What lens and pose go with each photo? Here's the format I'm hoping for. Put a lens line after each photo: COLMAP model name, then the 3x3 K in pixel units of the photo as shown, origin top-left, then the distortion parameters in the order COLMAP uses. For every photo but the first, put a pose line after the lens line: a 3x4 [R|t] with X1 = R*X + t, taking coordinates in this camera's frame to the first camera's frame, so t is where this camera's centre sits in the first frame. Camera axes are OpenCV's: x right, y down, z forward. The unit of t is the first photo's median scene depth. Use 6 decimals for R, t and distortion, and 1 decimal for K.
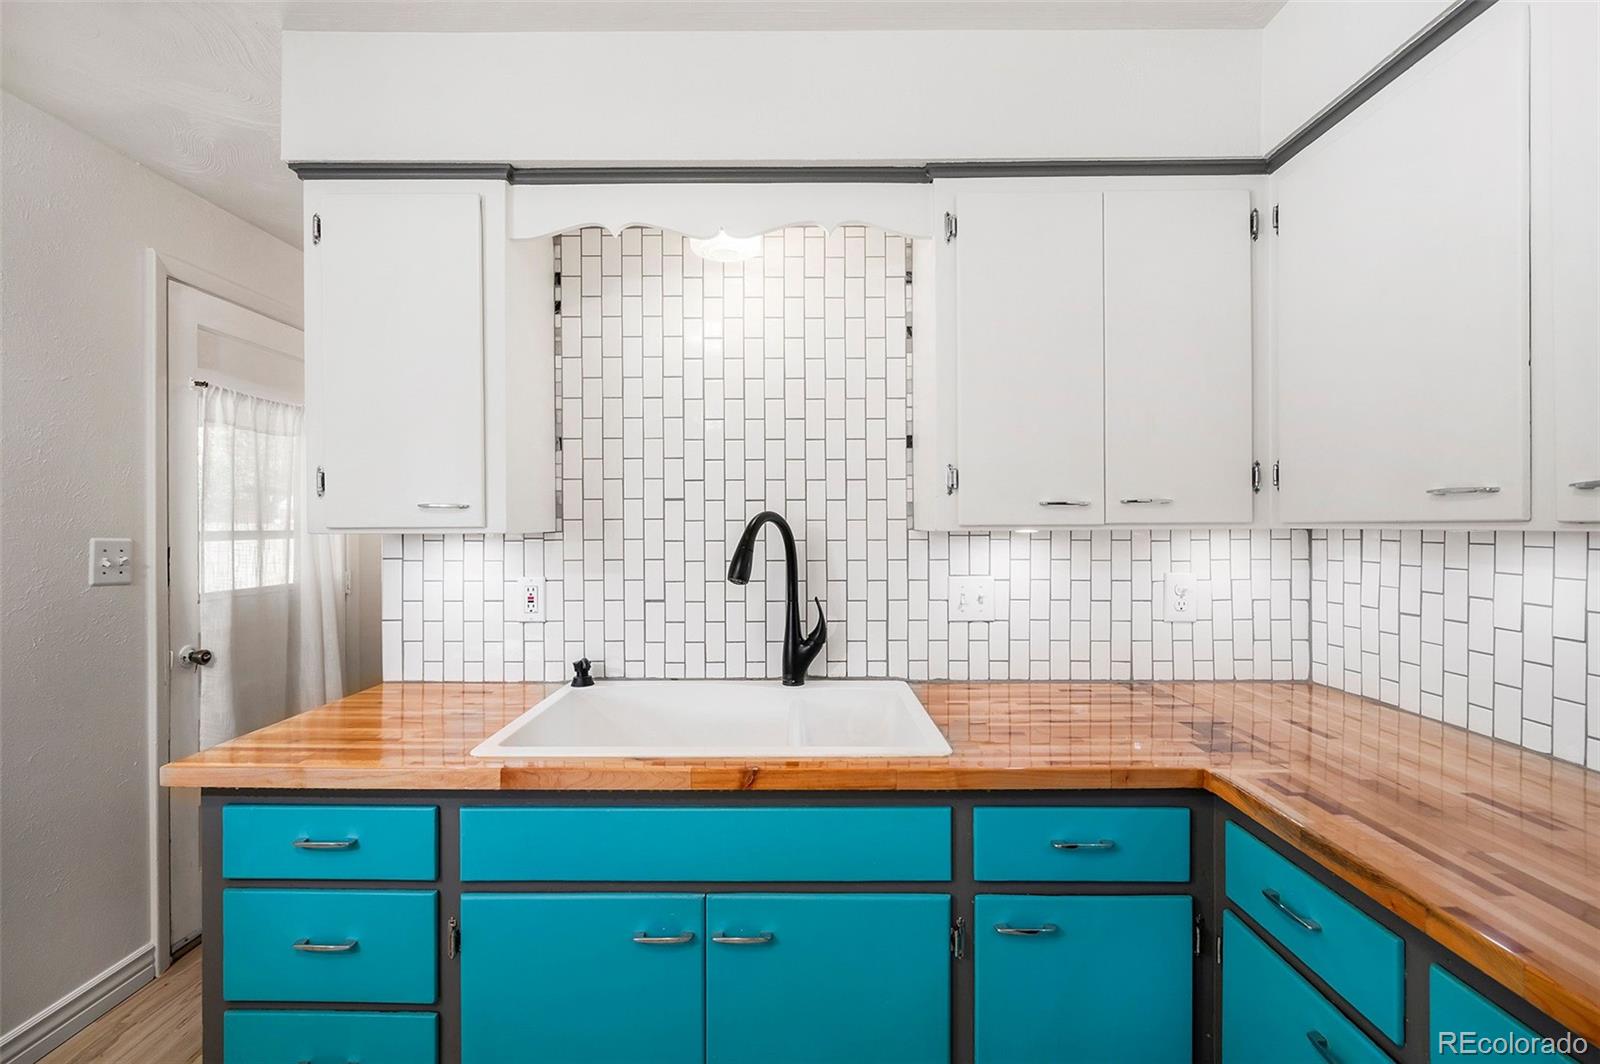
lens RADIAL K [[688.4, 0, 811.6], [0, 688.4, 529.2], [0, 0, 1]] dist [-0.003630, 0.000987]
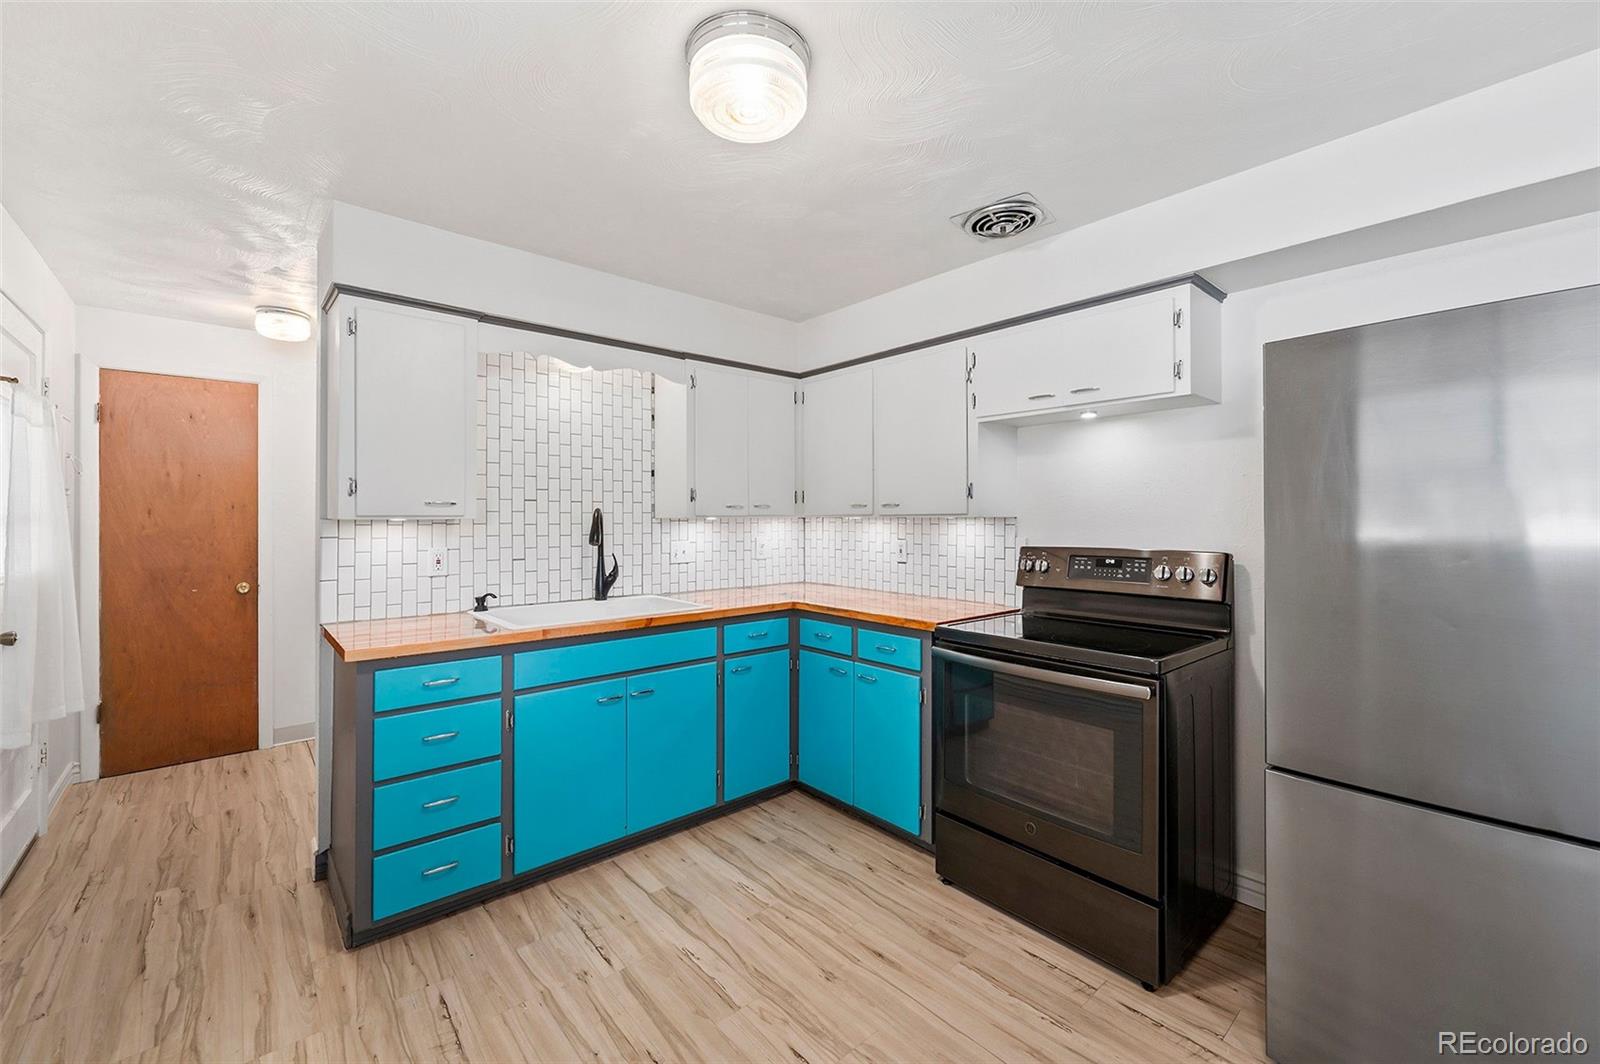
lens RADIAL K [[638.9, 0, 791.1], [0, 638.9, 515.2], [0, 0, 1]] dist [-0.001130, -0.000404]
pose [[0.754754, 0.004546, 0.655992, -0.764777], [0.002400, 0.999950, -0.009691, 0.011480], [-0.656004, 0.008889, 0.754705, -0.644169]]
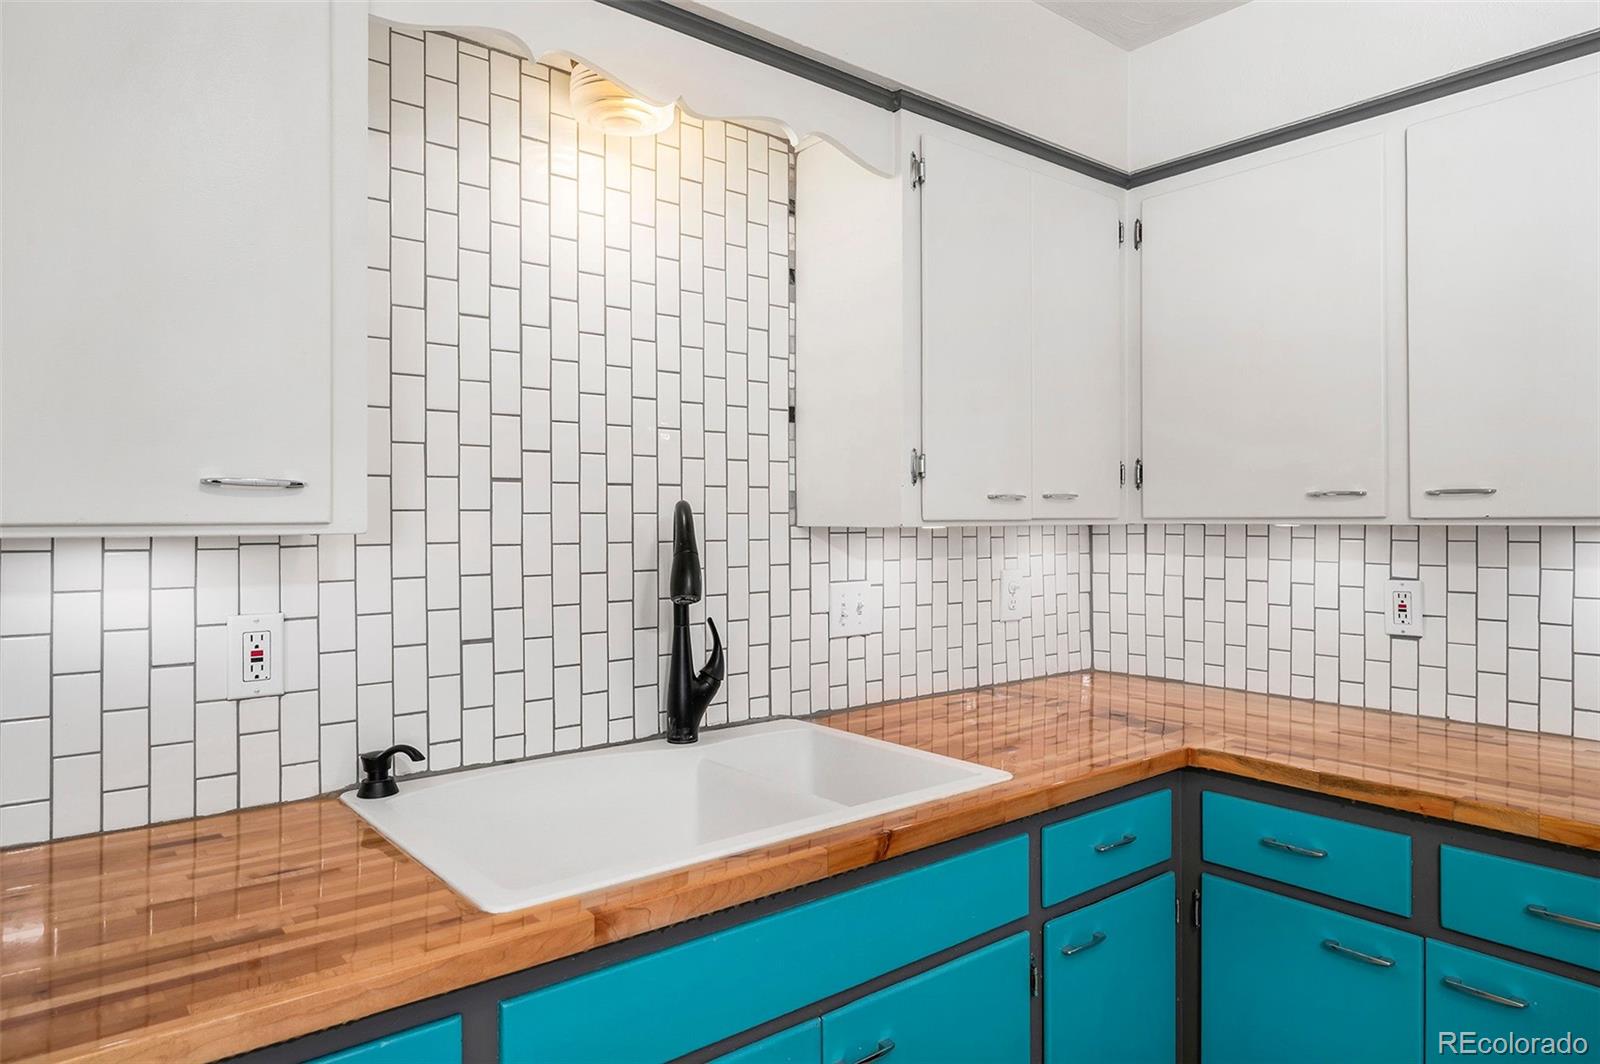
lens RADIAL K [[972.9, 0, 784.8], [0, 972.9, 521.6], [0, 0, 1]] dist [-0.000056, 0.000418]
pose [[0.778118, 0.000441, 0.628118, -0.571016], [0.003087, 0.999985, -0.004526, 0.000571], [-0.628111, 0.005460, 0.778105, 0.138236]]
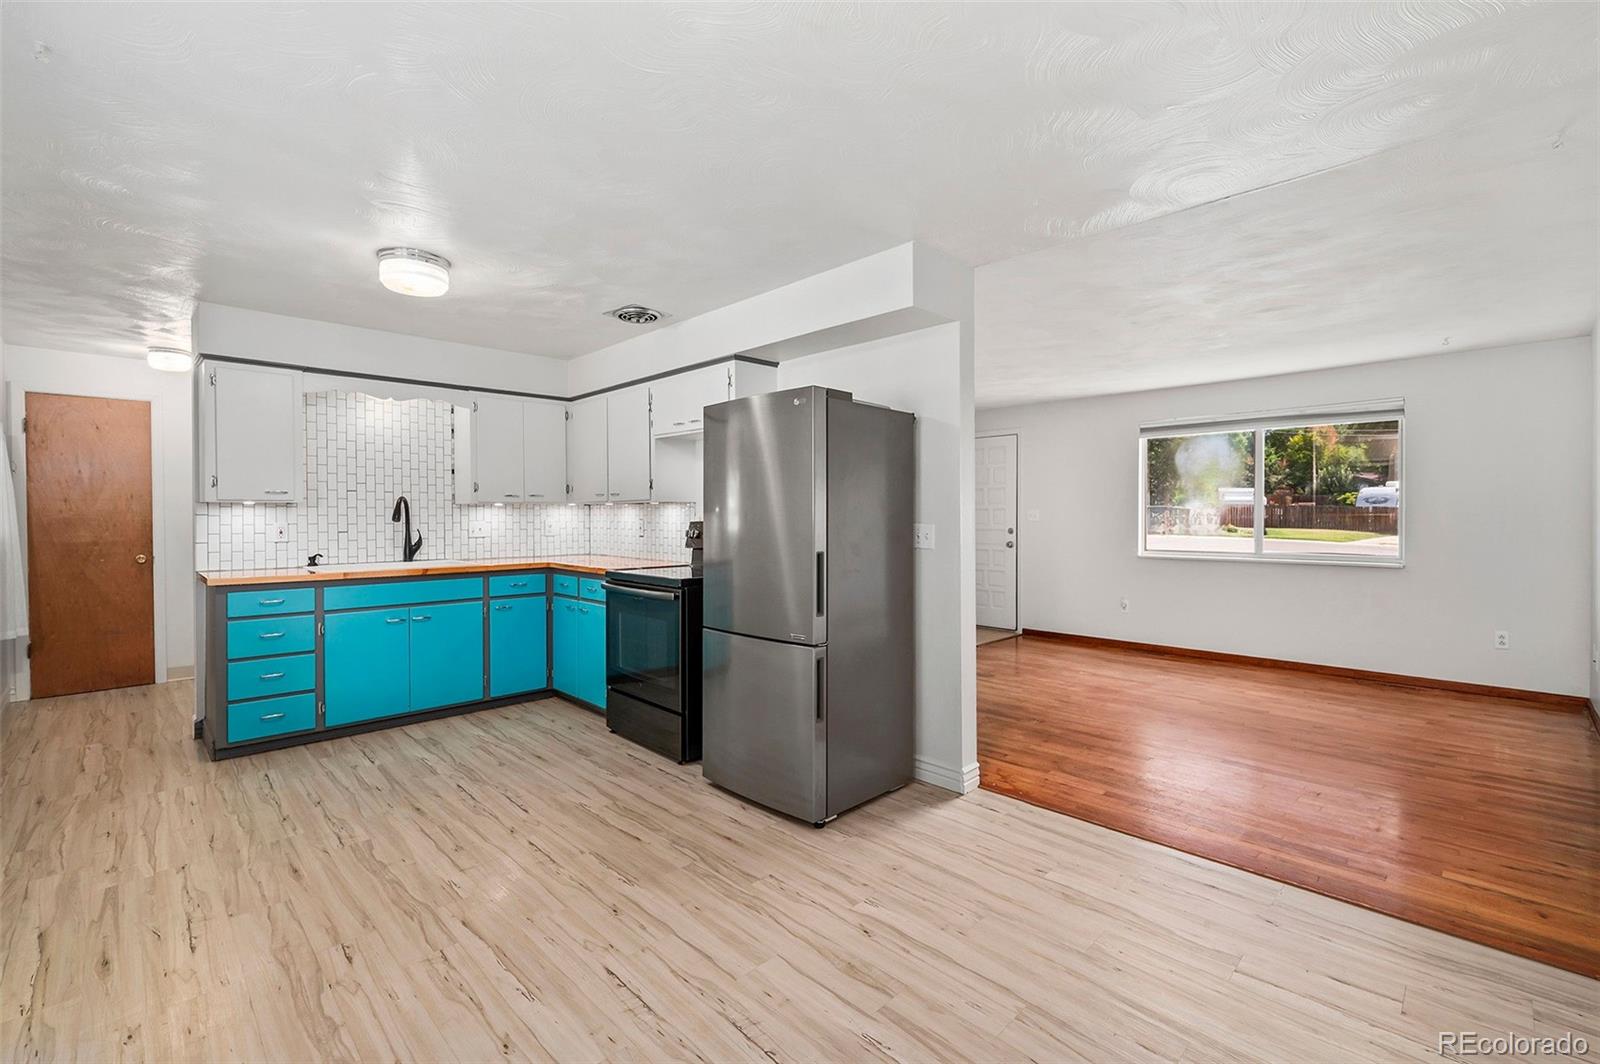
lens RADIAL K [[688.4, 0, 795.2], [0, 688.4, 520.2], [0, 0, 1]] dist [-0.003630, 0.000987]
pose [[0.716703, -0.005937, 0.697353, -0.788039], [0.005035, 0.999982, 0.003338, 0.062745], [-0.697360, 0.001119, 0.716720, -1.895580]]
